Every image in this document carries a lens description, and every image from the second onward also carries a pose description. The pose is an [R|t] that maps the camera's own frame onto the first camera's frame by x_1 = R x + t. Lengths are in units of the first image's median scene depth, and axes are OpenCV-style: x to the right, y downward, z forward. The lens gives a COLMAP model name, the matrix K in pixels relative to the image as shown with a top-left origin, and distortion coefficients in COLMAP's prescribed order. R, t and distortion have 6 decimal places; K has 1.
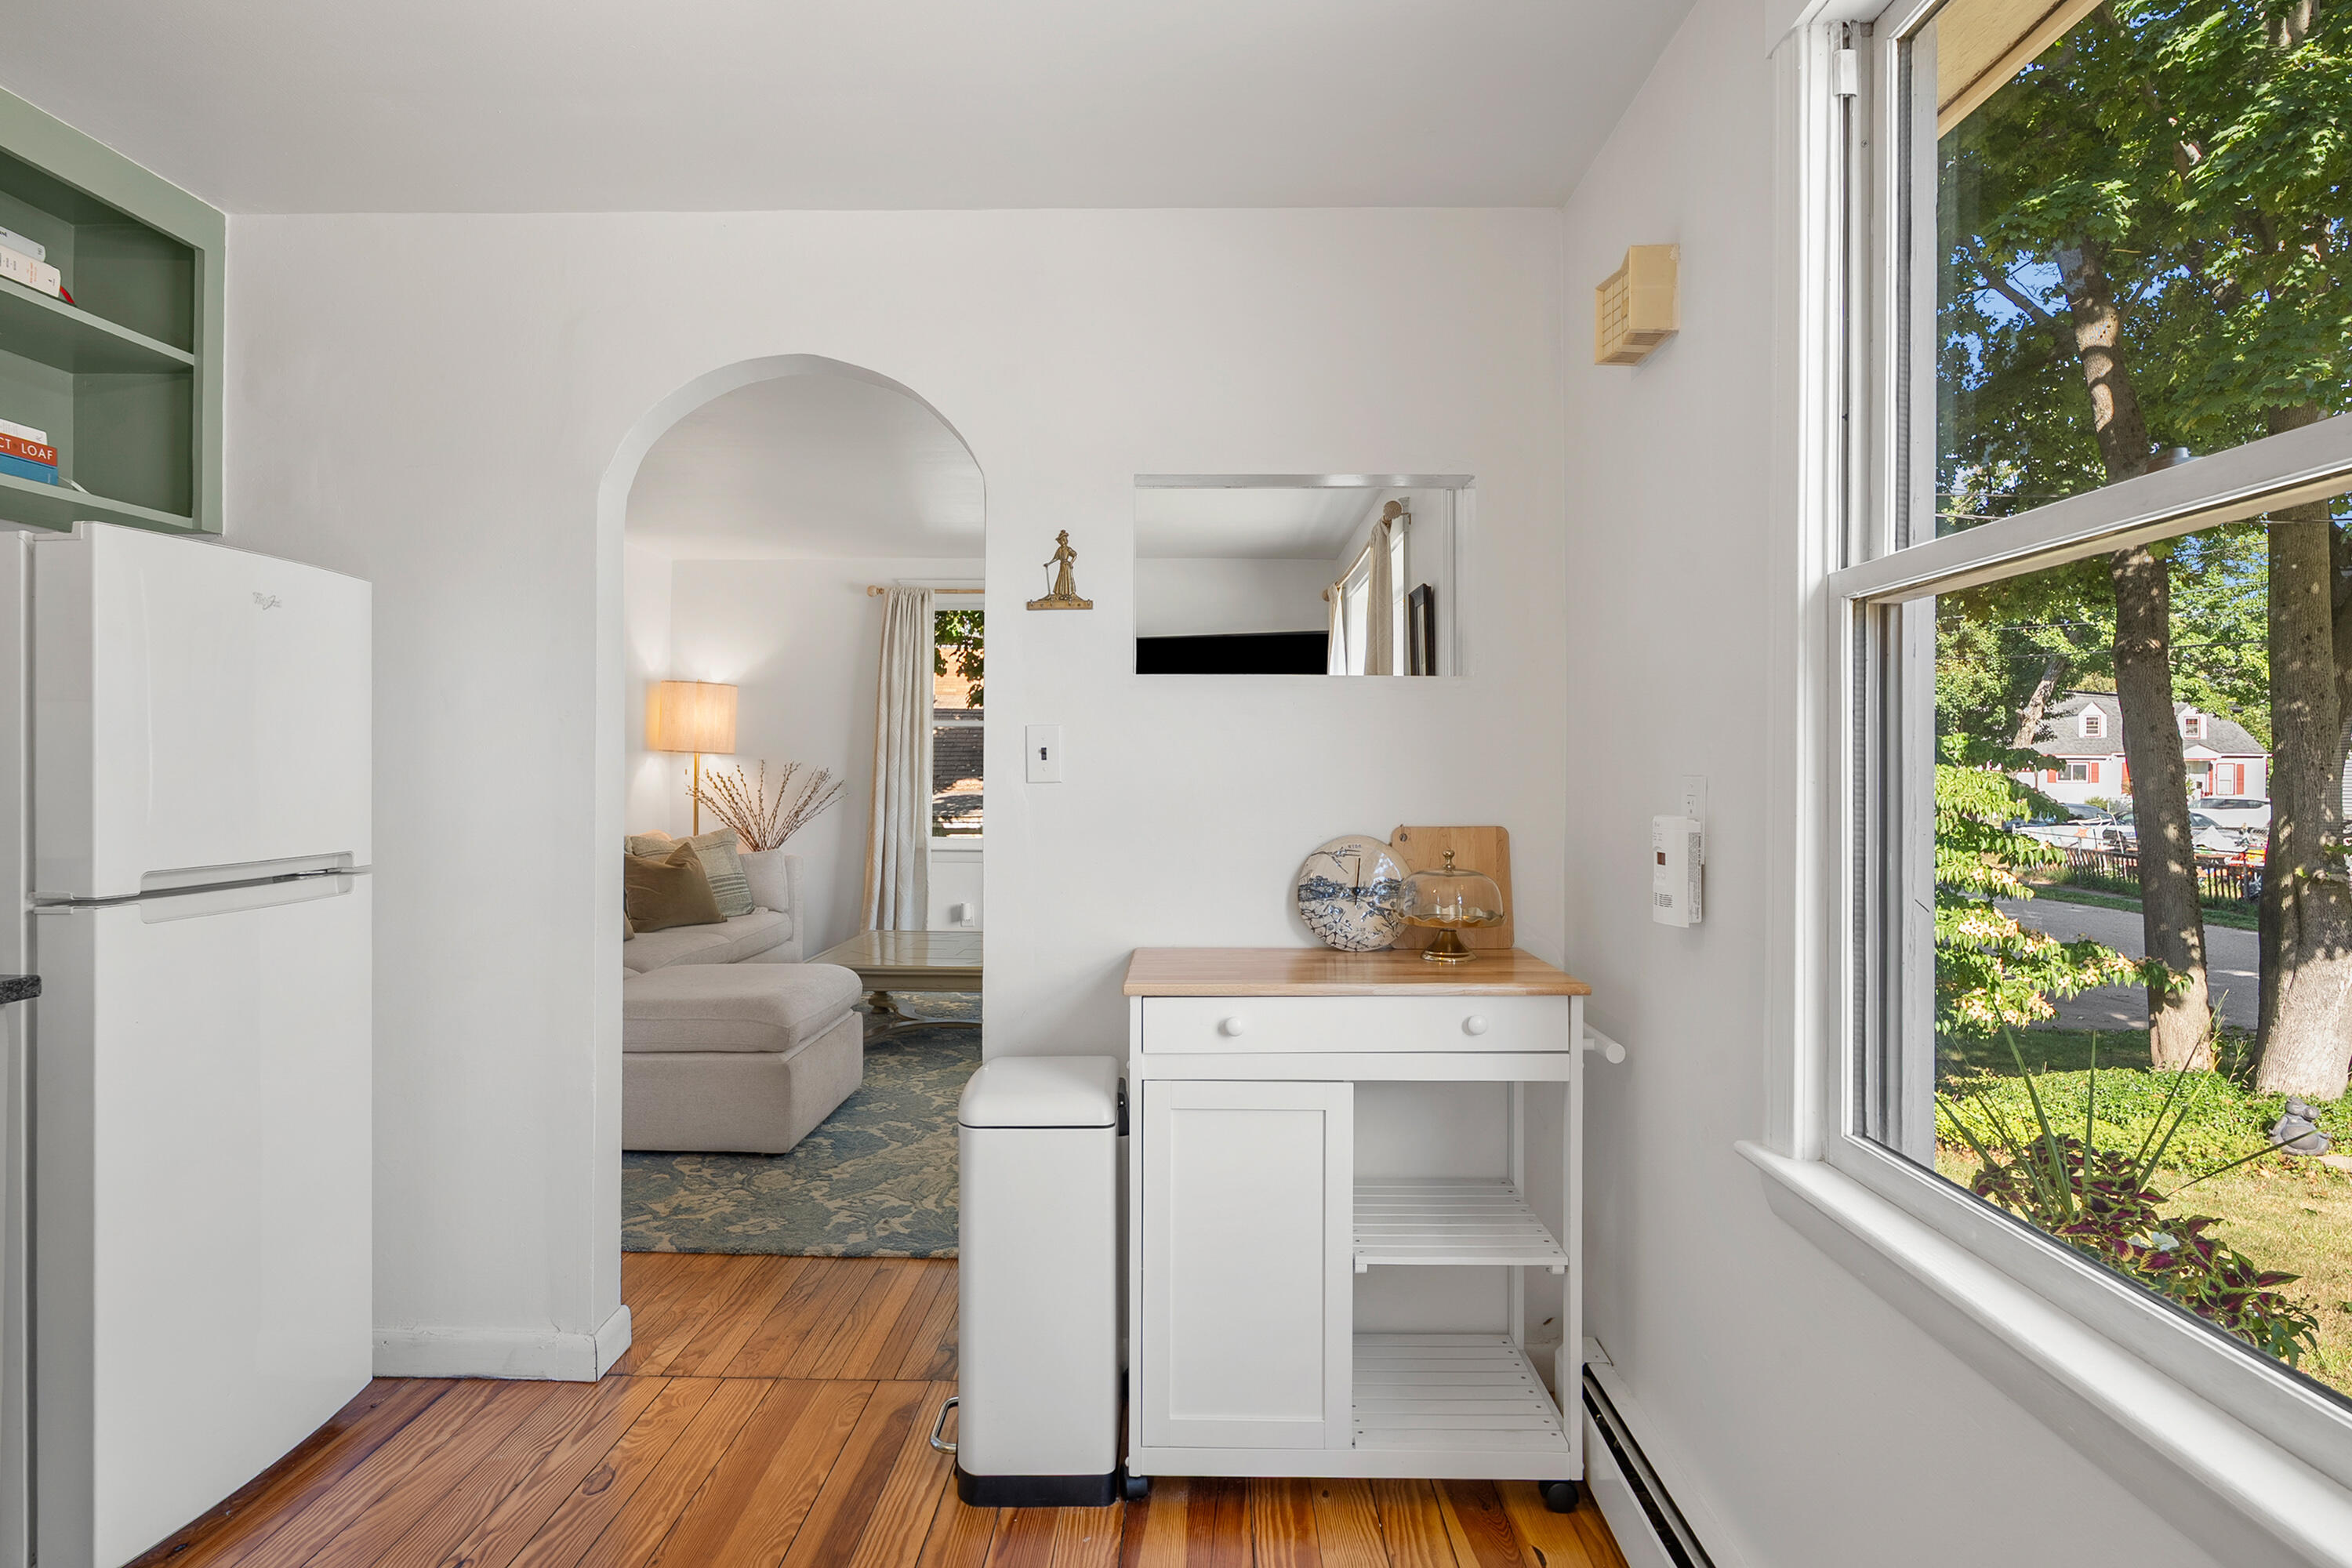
lens RADIAL K [[1323.4, 0, 1143.4], [0, 1323.4, 778.2], [0, 0, 1]] dist [0.003788, 0.001494]
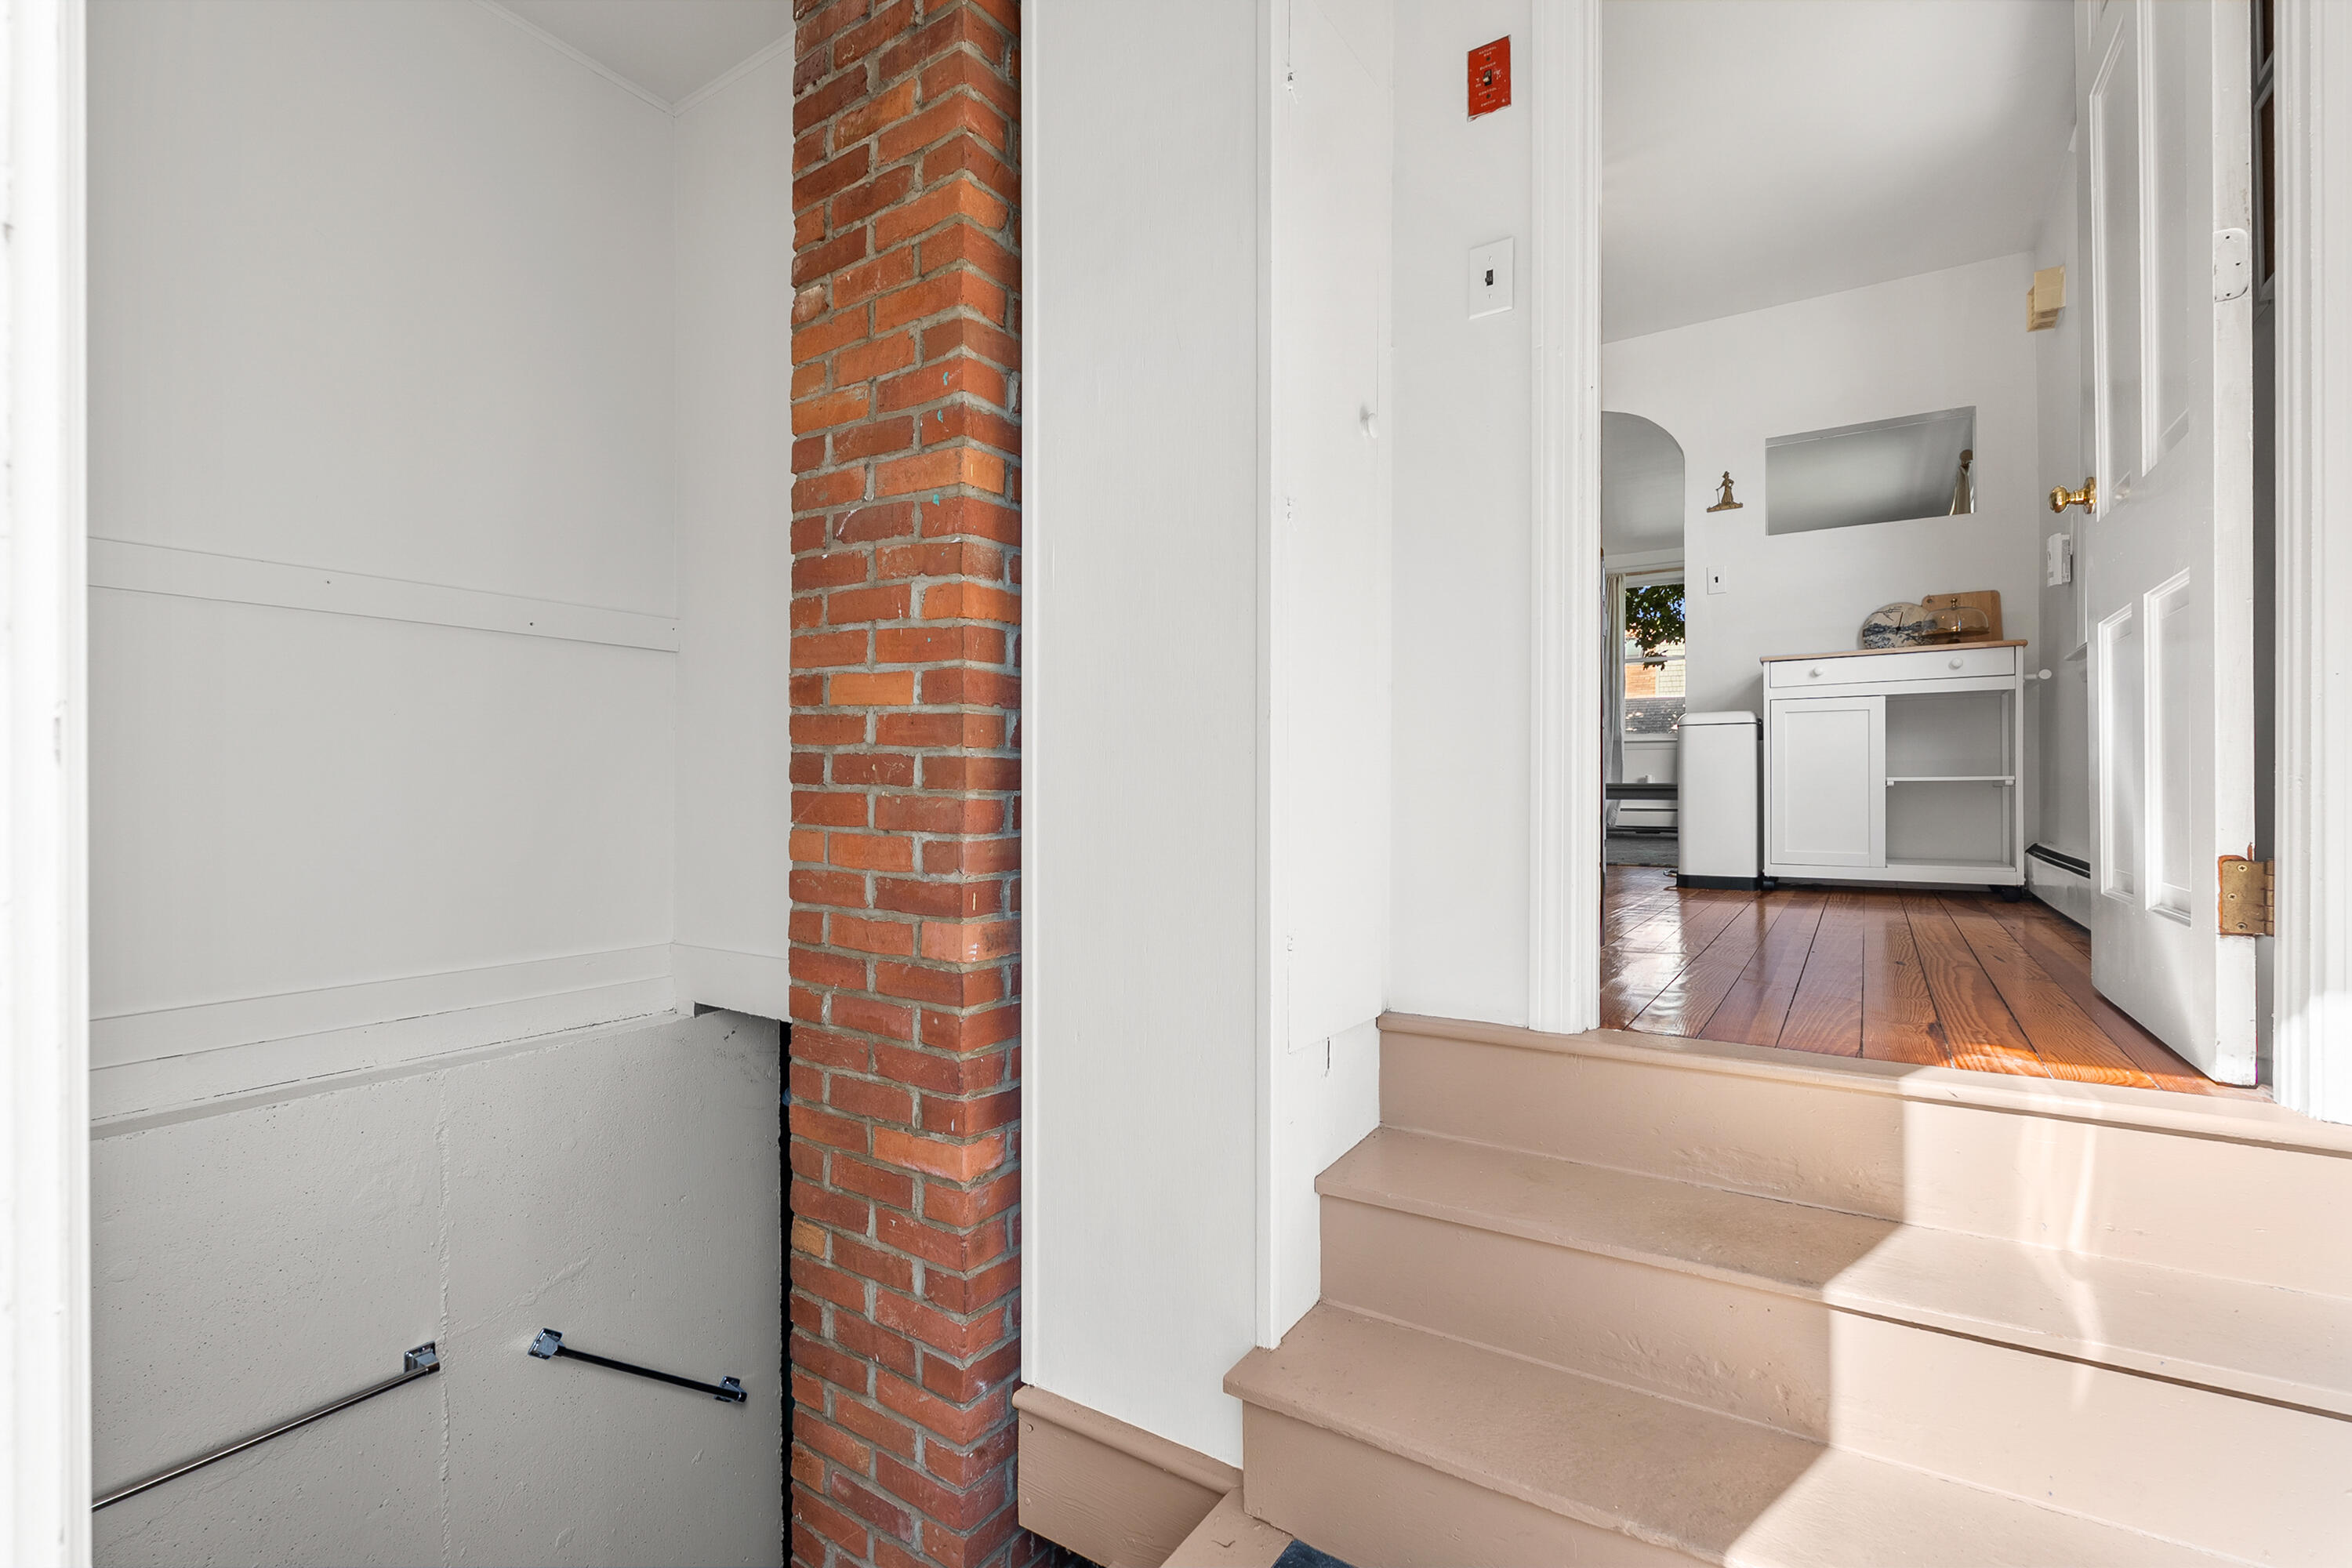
lens RADIAL K [[1025.4, 0, 1176.0], [0, 1025.4, 784.0], [0, 0, 1]] dist [0.002688, 0.000115]
pose [[0.855373, -0.007252, -0.517962, 0.037285], [0.001713, 0.999936, -0.011171, 0.383522], [0.518010, 0.008668, 0.855330, -0.984824]]
